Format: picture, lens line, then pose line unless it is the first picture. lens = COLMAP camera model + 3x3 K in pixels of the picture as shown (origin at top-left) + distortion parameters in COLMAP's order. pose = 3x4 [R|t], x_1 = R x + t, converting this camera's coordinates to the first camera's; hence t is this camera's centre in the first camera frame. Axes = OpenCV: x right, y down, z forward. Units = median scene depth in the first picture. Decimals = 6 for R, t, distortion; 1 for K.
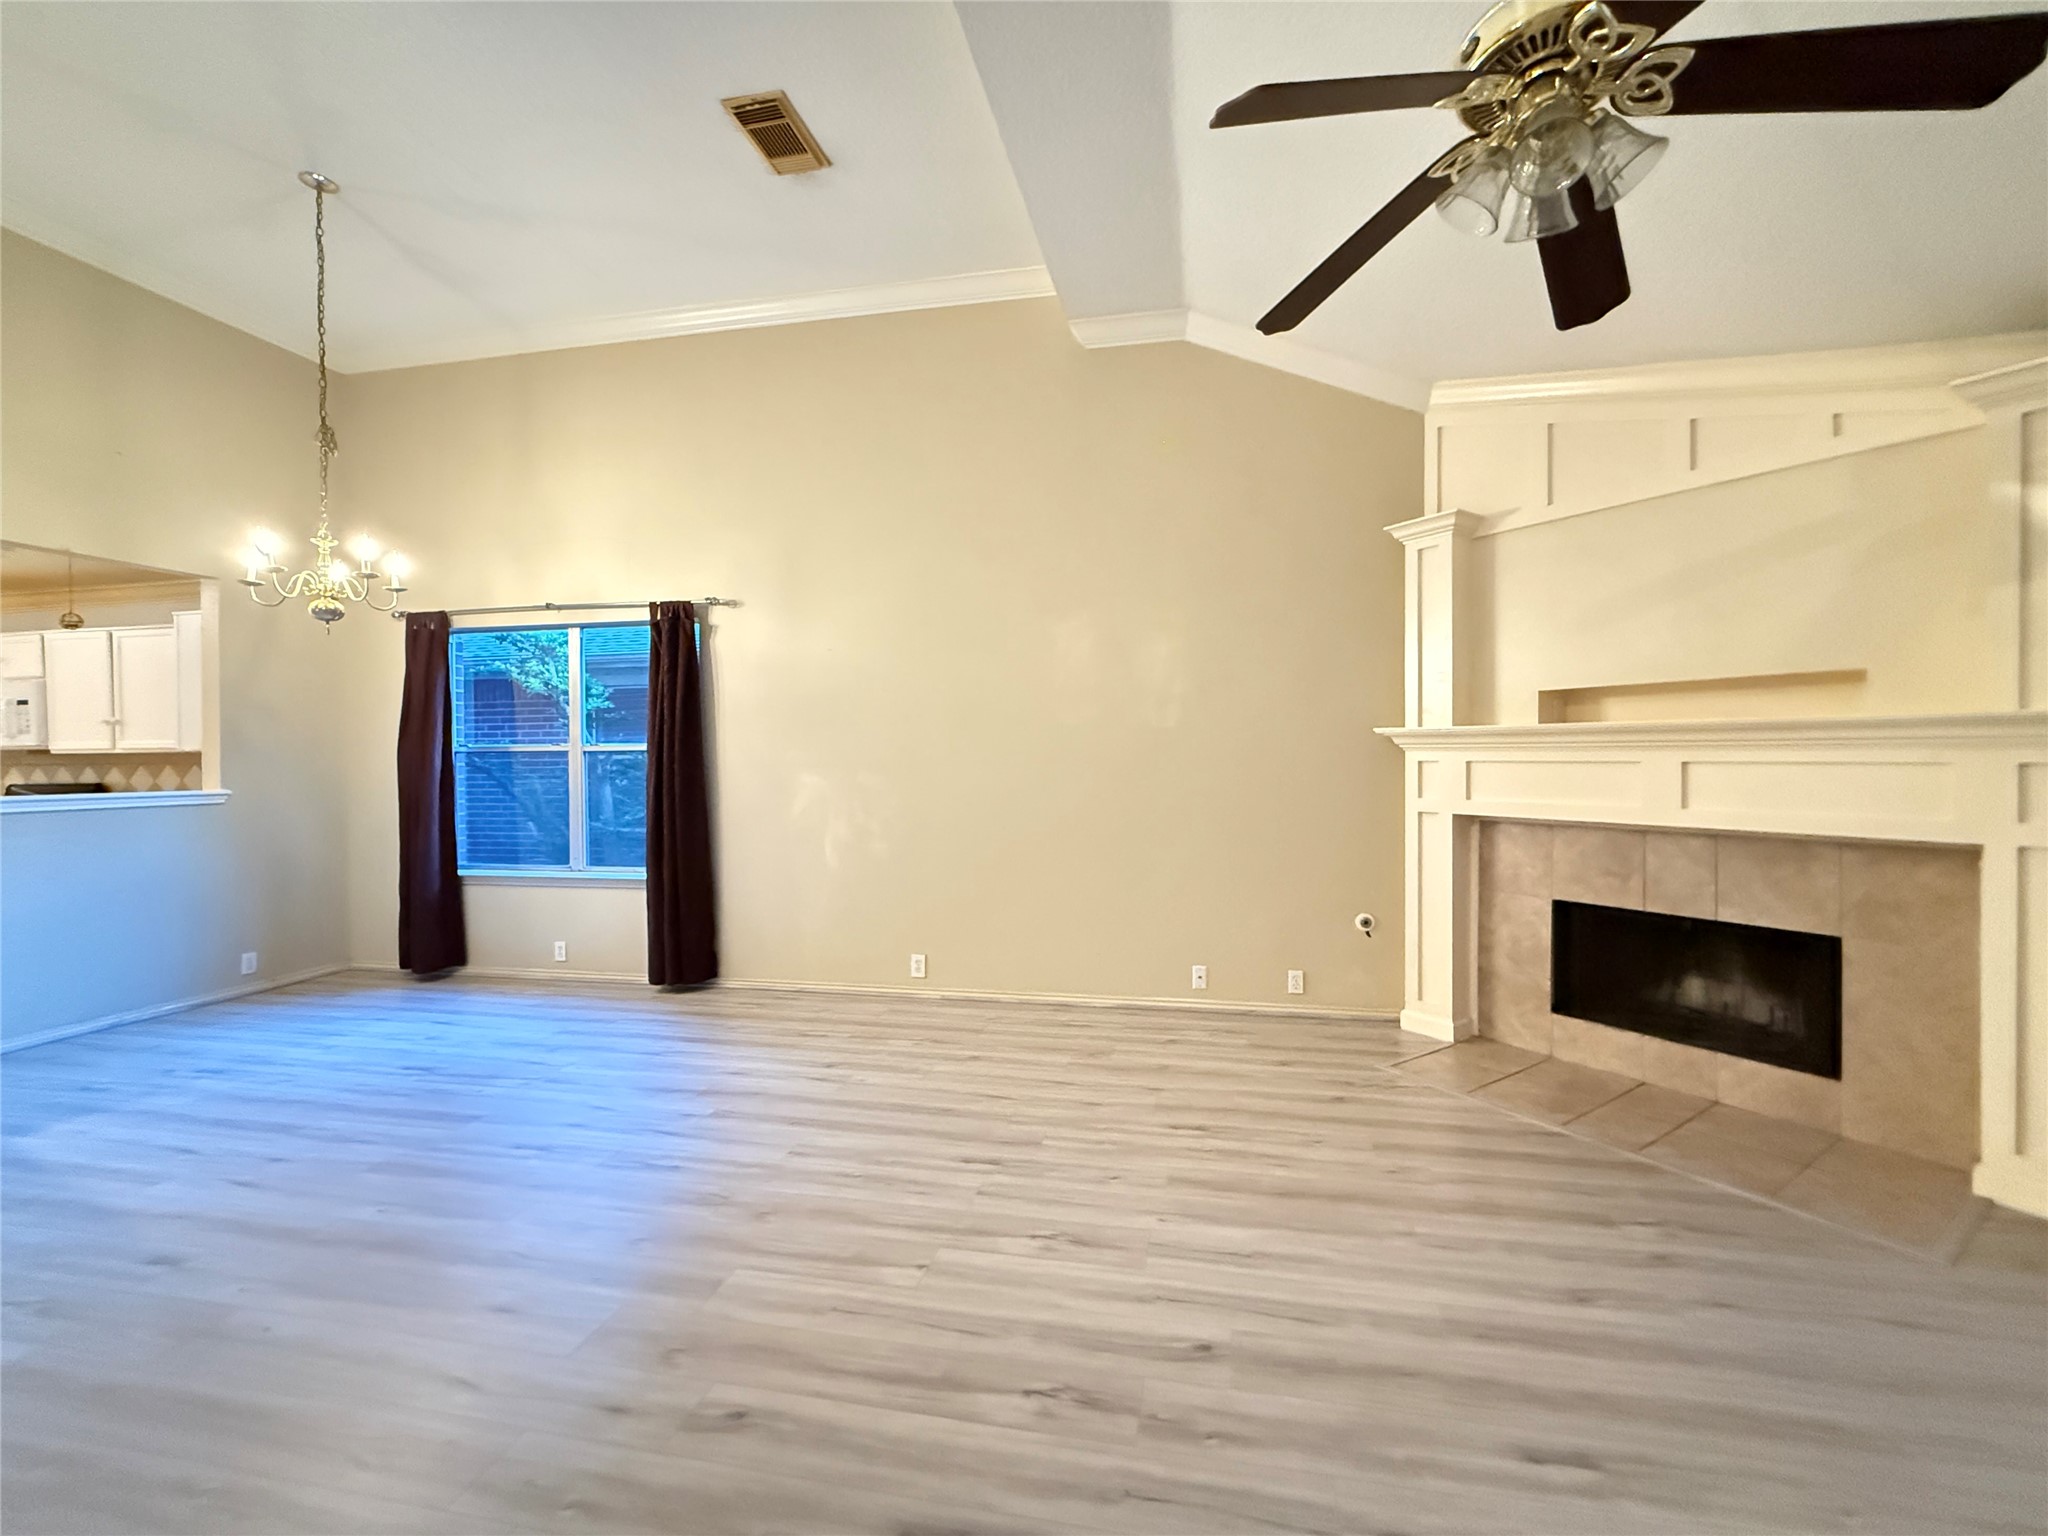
lens RADIAL K [[841.6, 0, 1048.6], [0, 841.6, 766.6], [0, 0, 1]] dist [-0.000312, 0.000192]
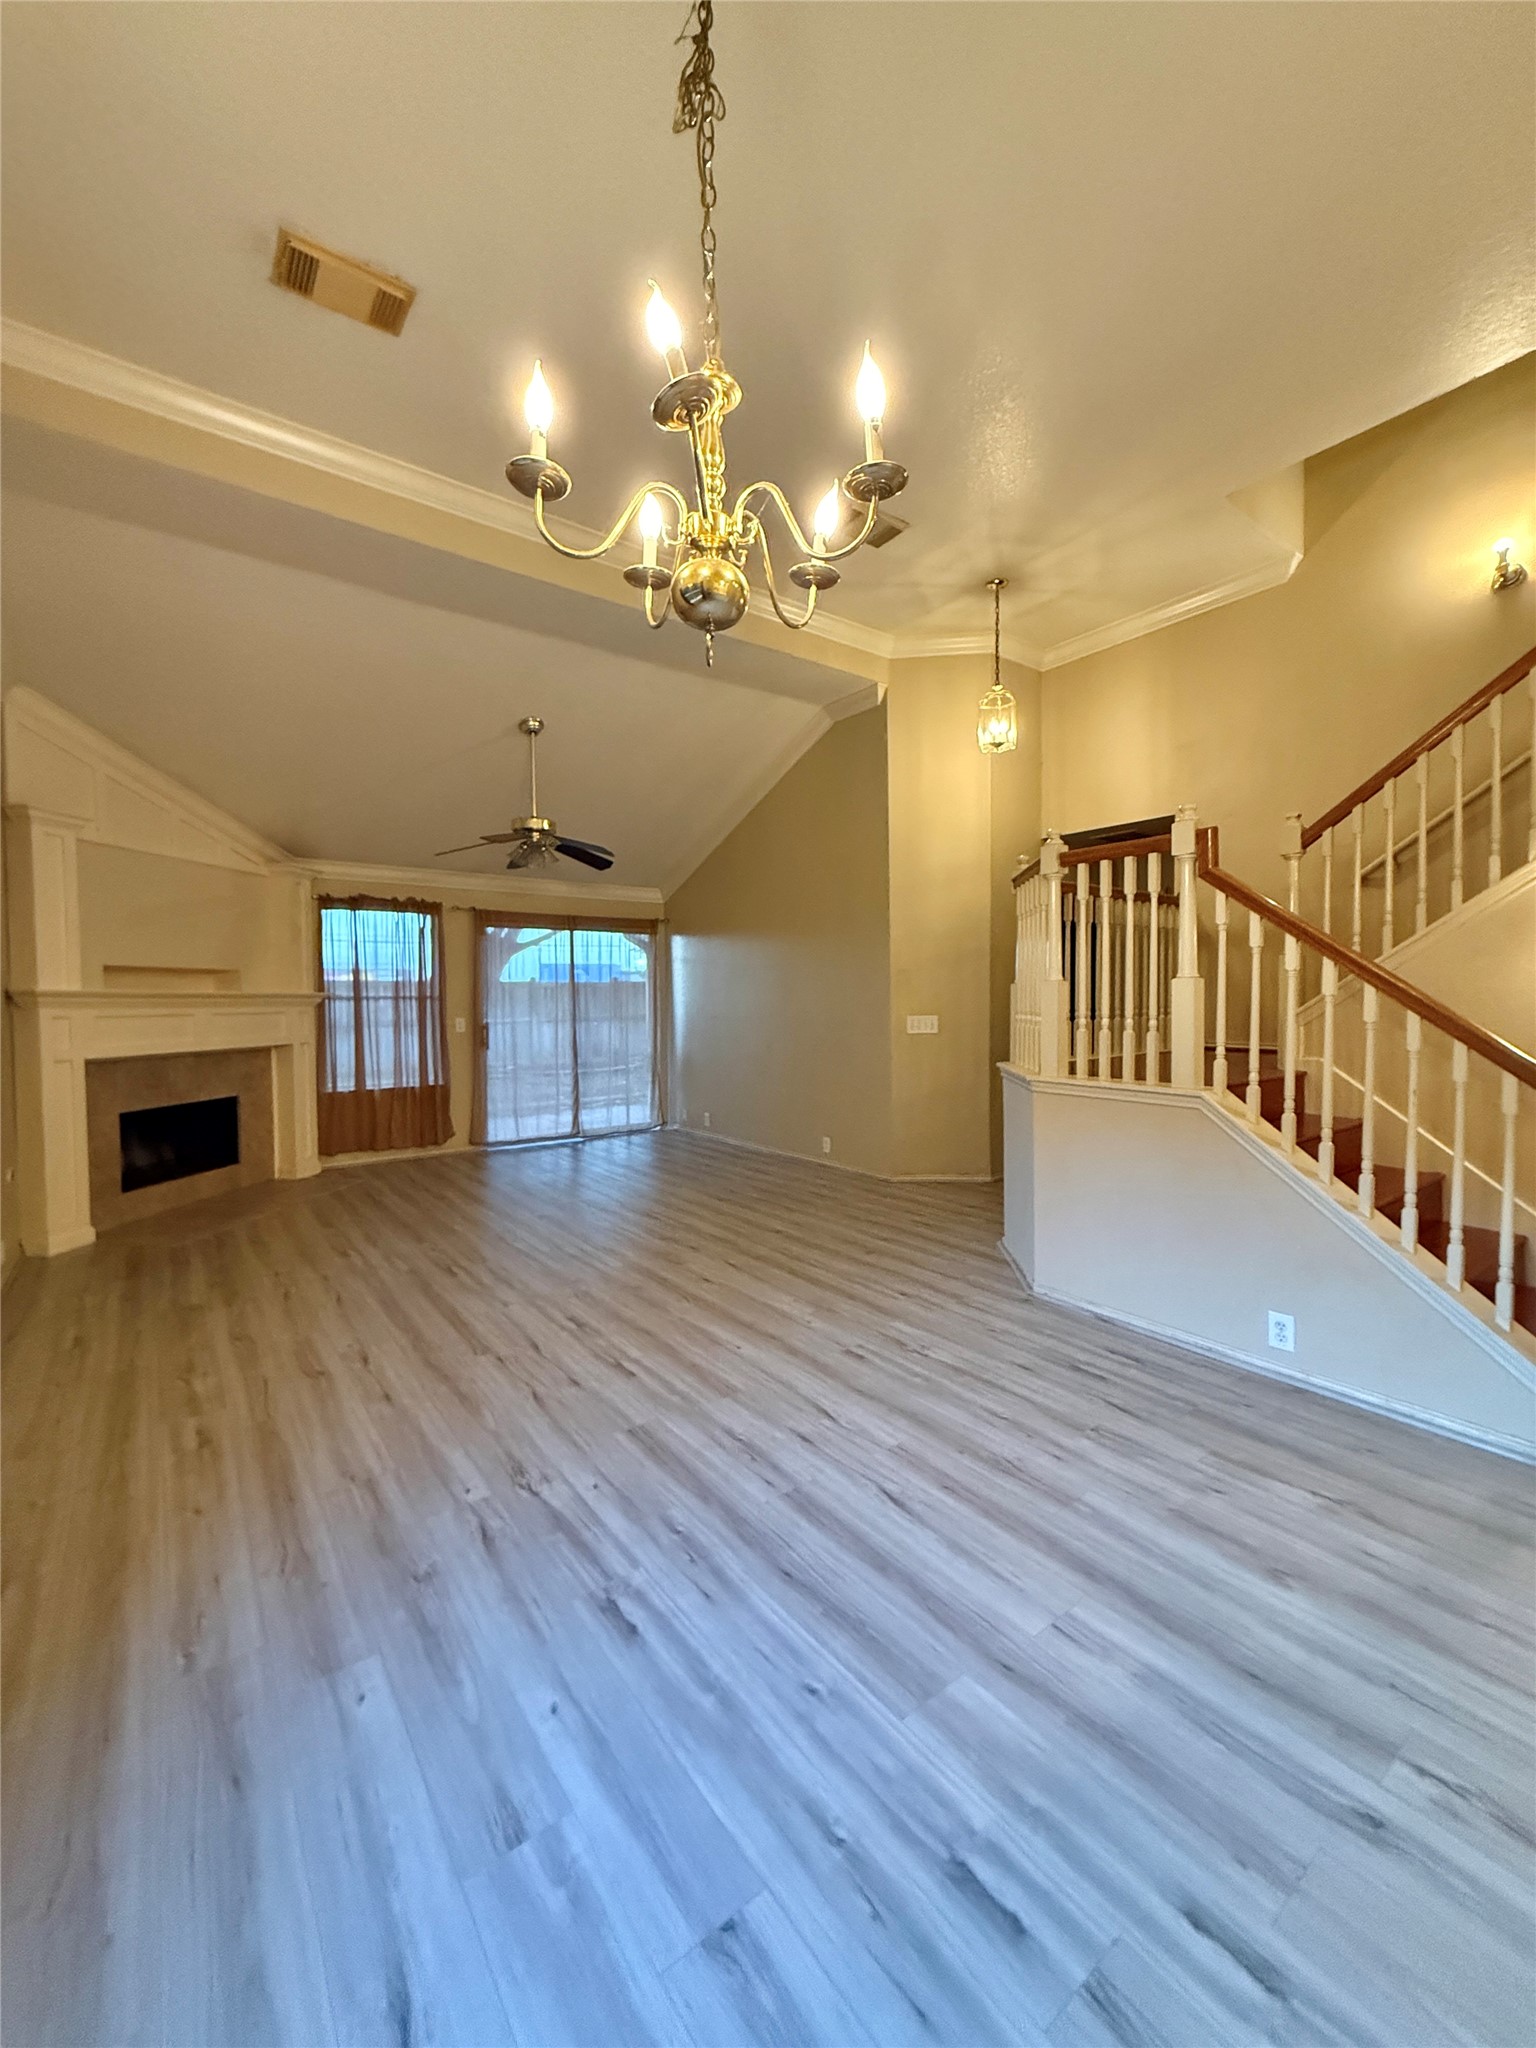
lens RADIAL K [[814.3, 0, 768.0], [0, 814.3, 1024.0], [0, 0, 1]] dist [-0.000859, 0.000055]
pose [[-0.742489, -0.008335, 0.669806, -1.137234], [0.021998, 0.999080, 0.036817, -0.019820], [-0.669497, 0.042071, -0.741623, 1.281100]]
